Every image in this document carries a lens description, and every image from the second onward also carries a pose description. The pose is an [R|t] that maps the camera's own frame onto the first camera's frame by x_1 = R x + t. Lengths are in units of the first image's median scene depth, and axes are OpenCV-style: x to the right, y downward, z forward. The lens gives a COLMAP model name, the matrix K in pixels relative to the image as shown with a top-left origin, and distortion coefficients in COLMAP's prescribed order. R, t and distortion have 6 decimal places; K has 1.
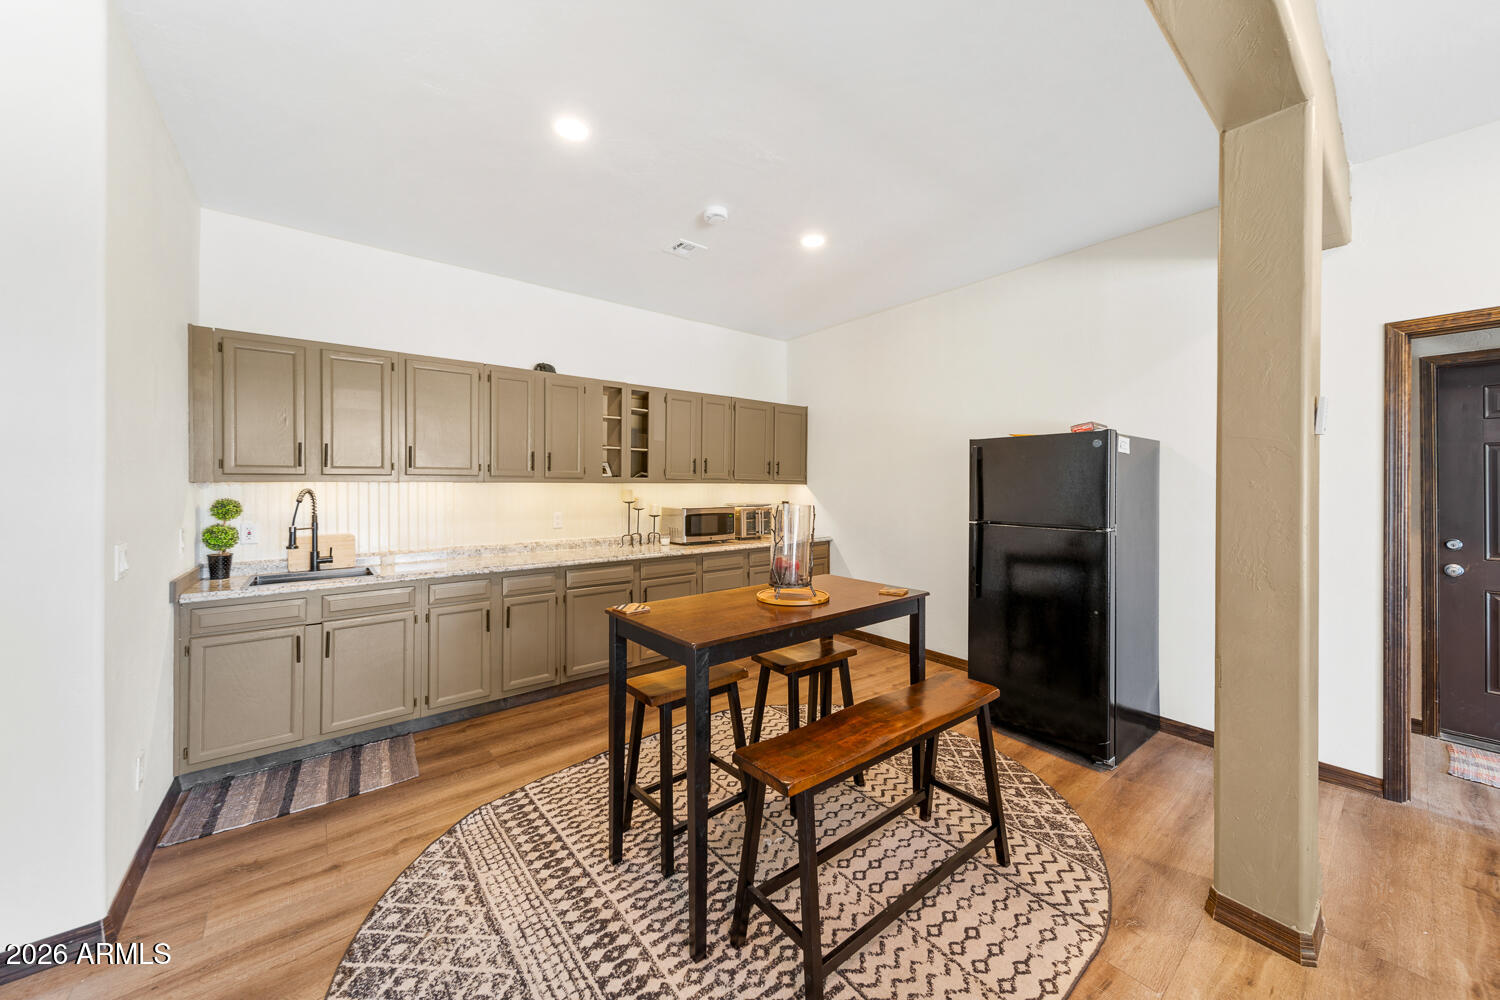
lens RADIAL K [[534.7, 0, 754.3], [0, 534.7, 490.3], [0, 0, 1]] dist [0.002978, 0.000097]
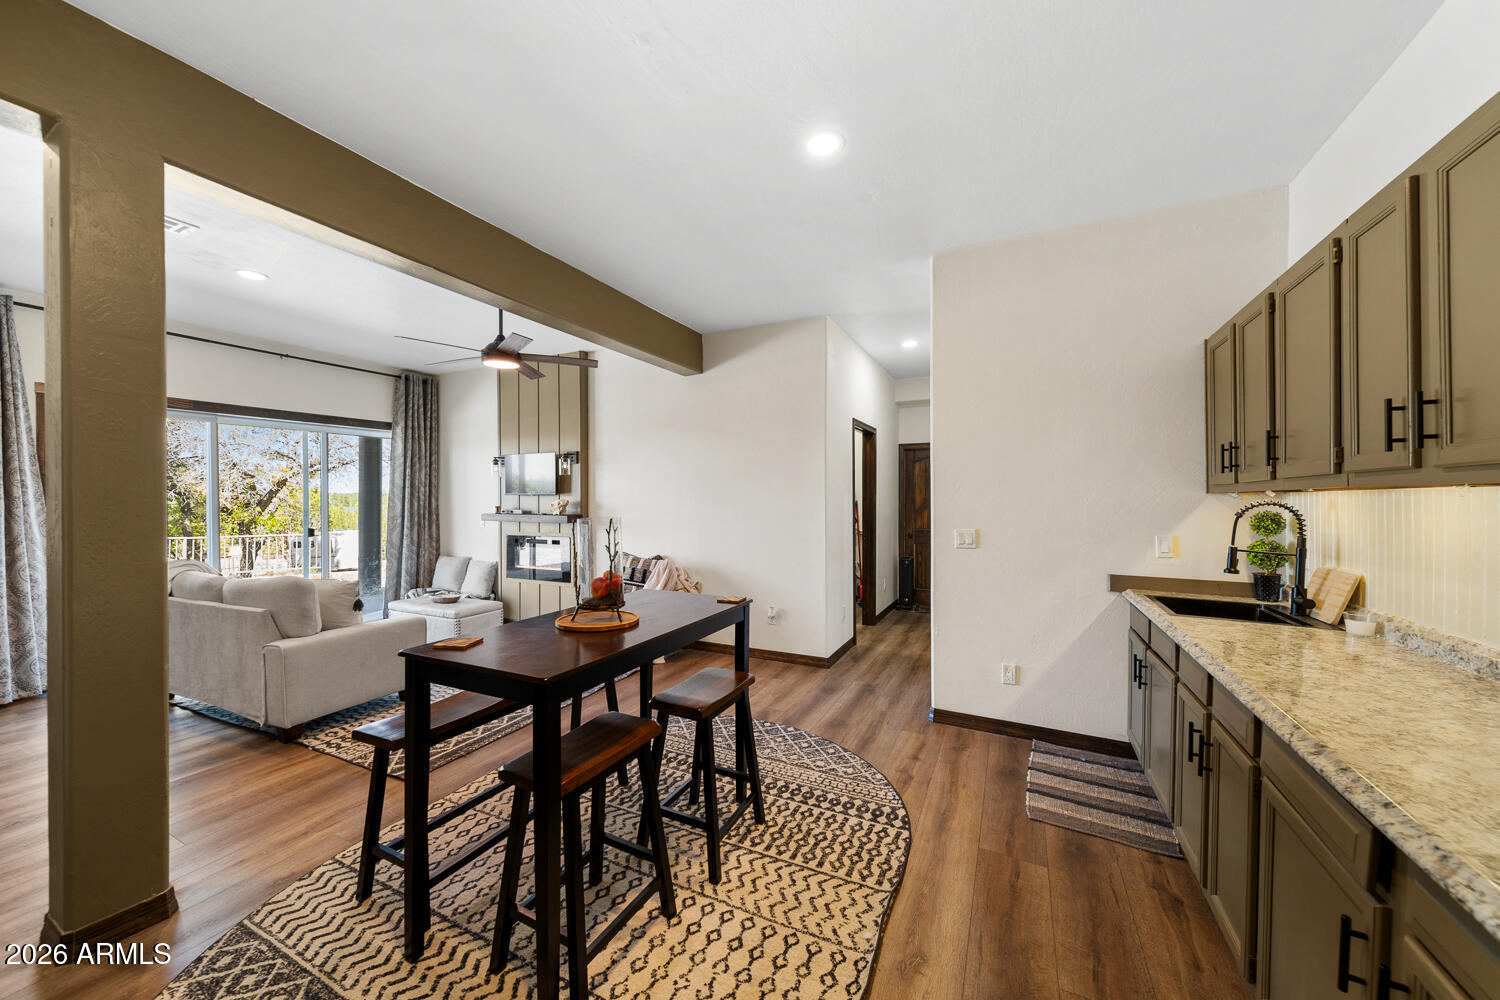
lens RADIAL K [[534.7, 0, 757.5], [0, 534.7, 499.6], [0, 0, 1]] dist [0.002978, 0.000097]
pose [[-0.905609, 0.000177, -0.424113, 0.149911], [-0.002736, 0.999977, 0.006259, -0.011107], [0.424104, 0.006829, -0.905588, 1.368343]]
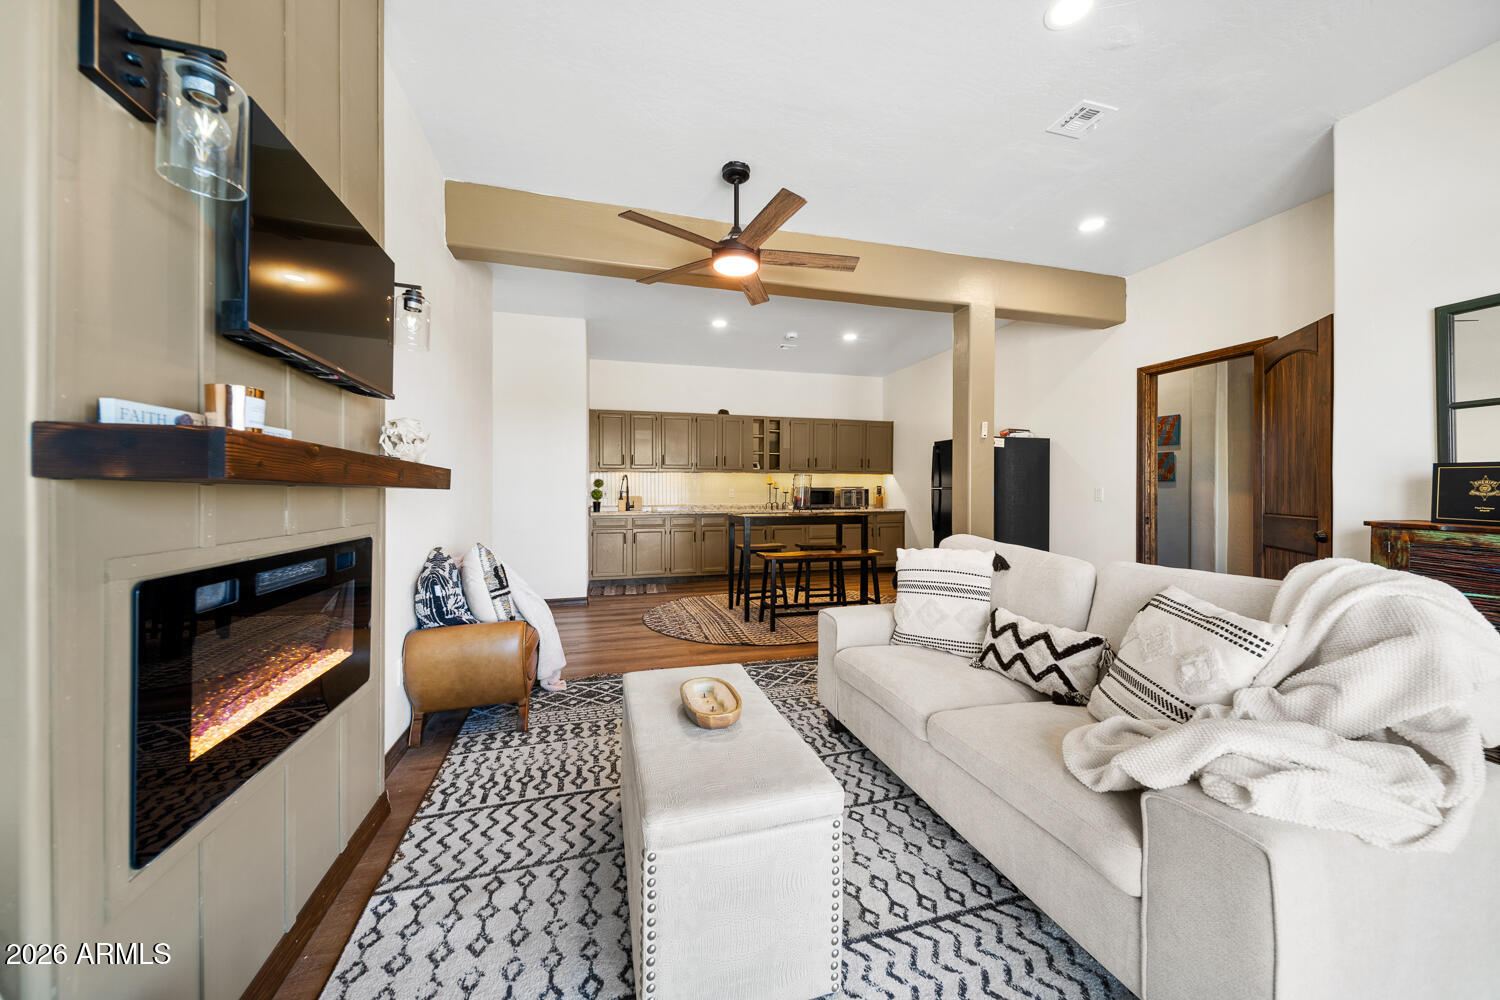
lens RADIAL K [[534.7, 0, 740.6], [0, 534.7, 494.5], [0, 0, 1]] dist [0.002978, 0.000097]
pose [[0.912079, -0.000292, -0.410014, 0.549300], [-0.002413, 0.999979, -0.006080, 0.093586], [0.410007, 0.006535, 0.912059, -0.877106]]
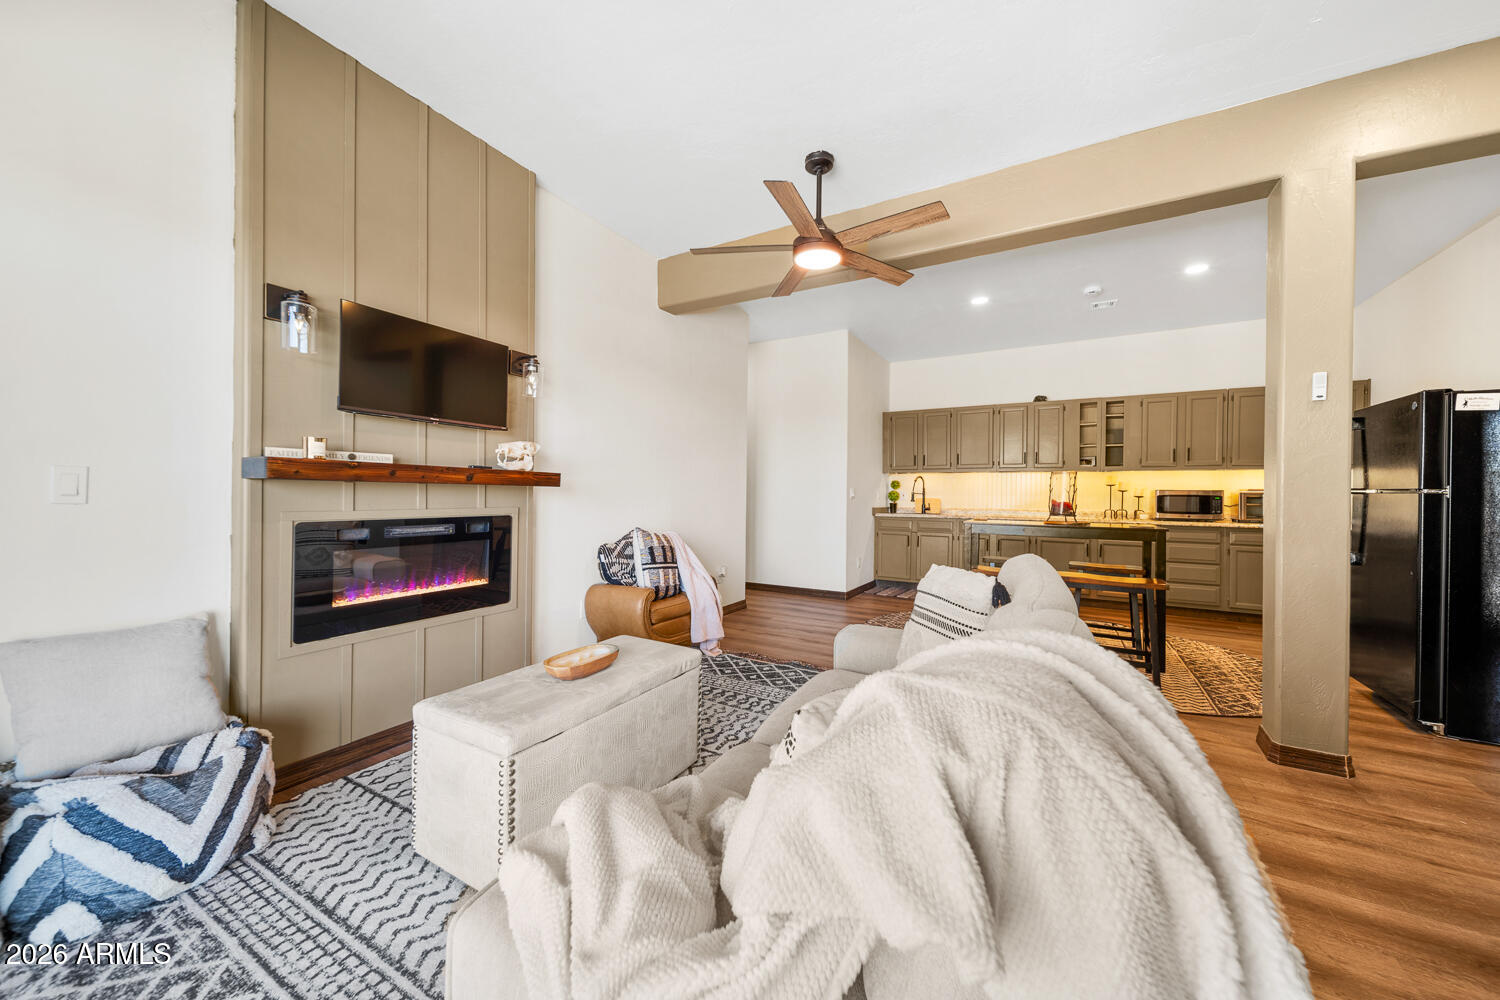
lens RADIAL K [[534.7, 0, 745.2], [0, 534.7, 498.2], [0, 0, 1]] dist [0.002978, 0.000097]
pose [[0.349494, 0.008381, -0.936901, 0.979585], [-0.018275, 0.999831, 0.002127, 0.096694], [0.936760, 0.016378, 0.349588, -0.453153]]
